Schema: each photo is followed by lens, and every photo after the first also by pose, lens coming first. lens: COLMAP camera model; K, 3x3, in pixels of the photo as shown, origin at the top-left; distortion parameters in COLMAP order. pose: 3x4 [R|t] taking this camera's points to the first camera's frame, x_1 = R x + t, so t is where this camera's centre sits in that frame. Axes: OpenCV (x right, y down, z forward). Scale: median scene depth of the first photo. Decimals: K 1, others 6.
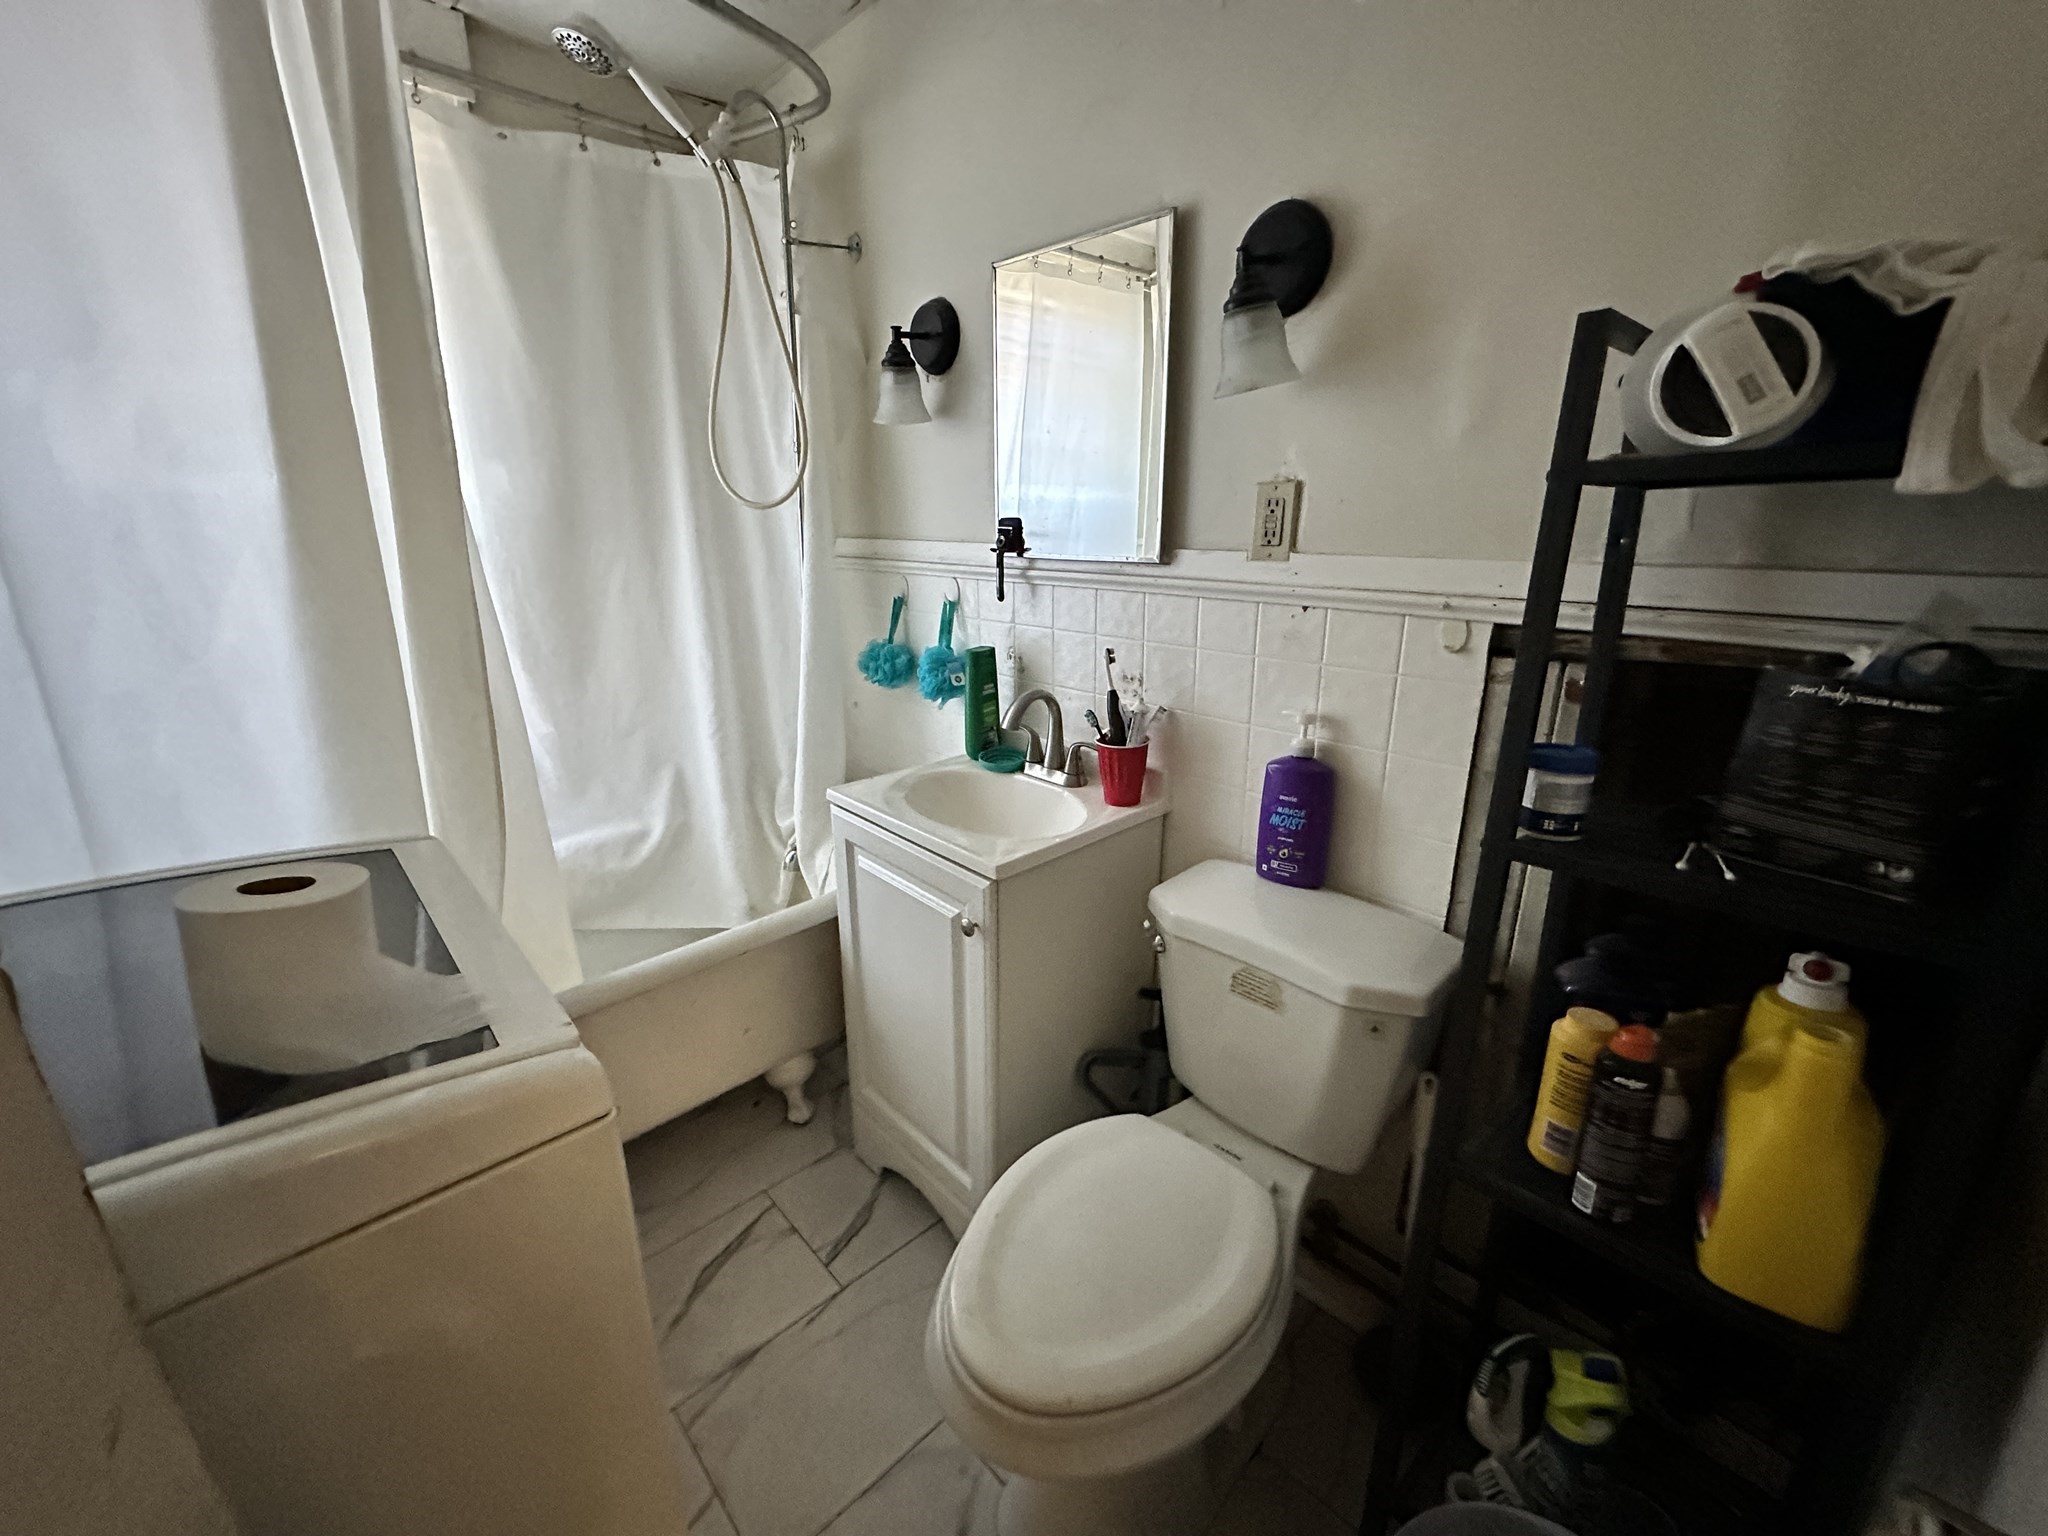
lens RADIAL K [[820.0, 0, 1024.0], [0, 820.0, 768.0], [0, 0, 1]] dist [-0.002428, 0.000562]
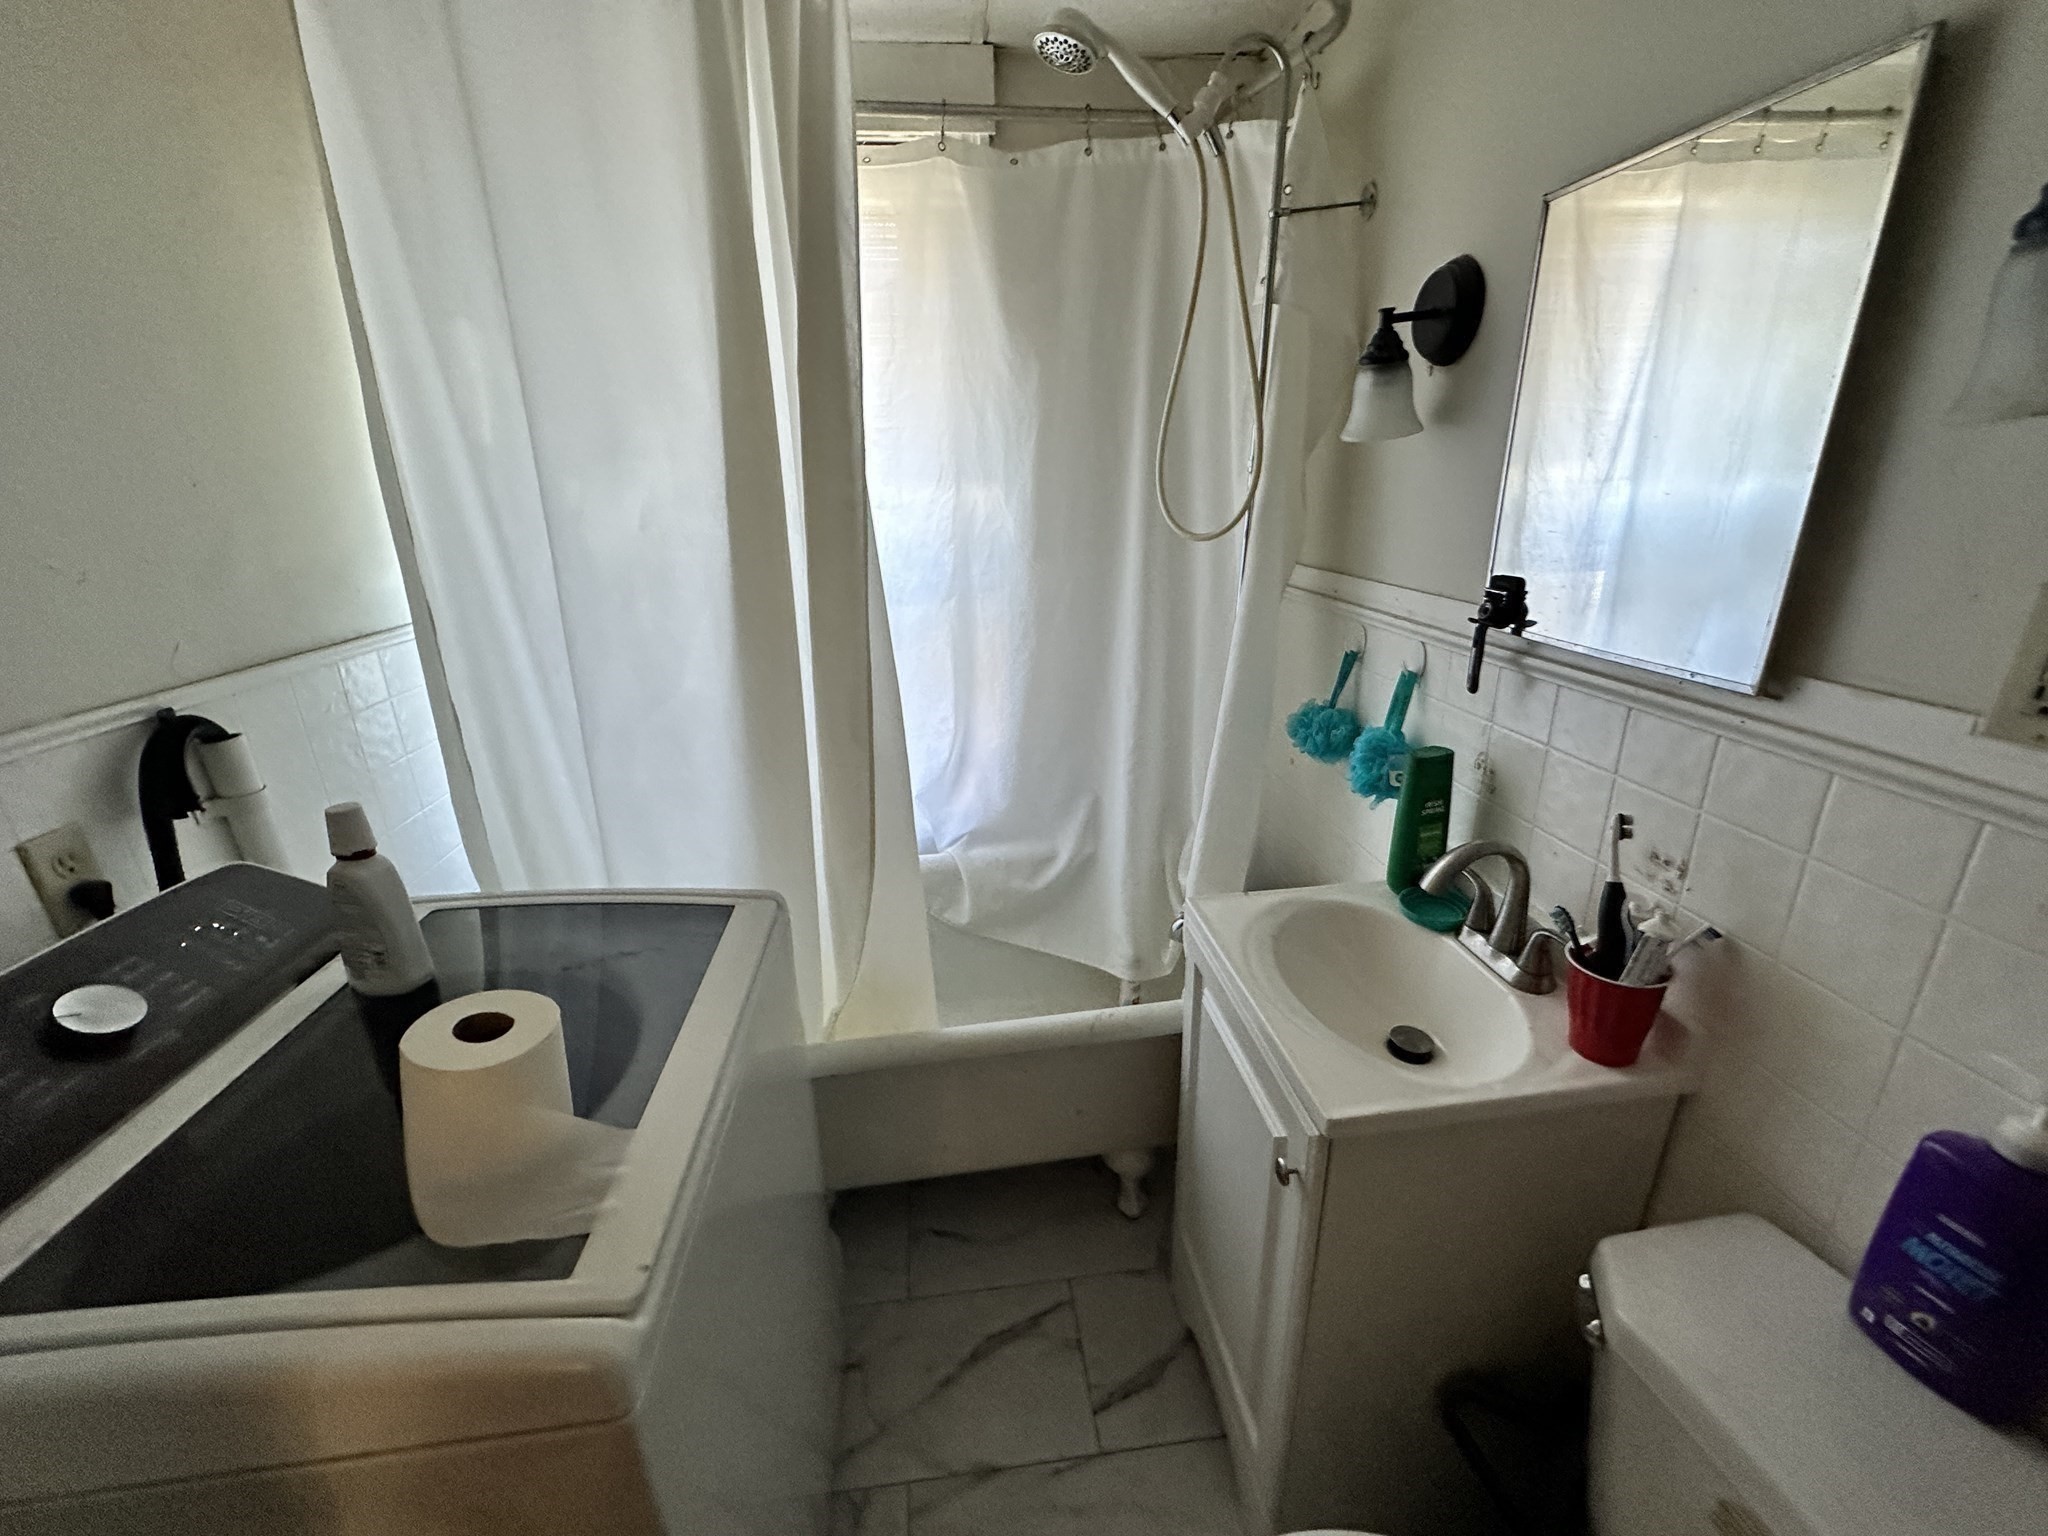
lens RADIAL K [[820.0, 0, 1024.0], [0, 820.0, 768.0], [0, 0, 1]] dist [-0.002428, 0.000562]
pose [[0.801133, 0.179294, -0.570998, 0.076406], [-0.149096, 0.983782, 0.099720, -0.152403], [0.579617, 0.005245, 0.814872, 0.204739]]
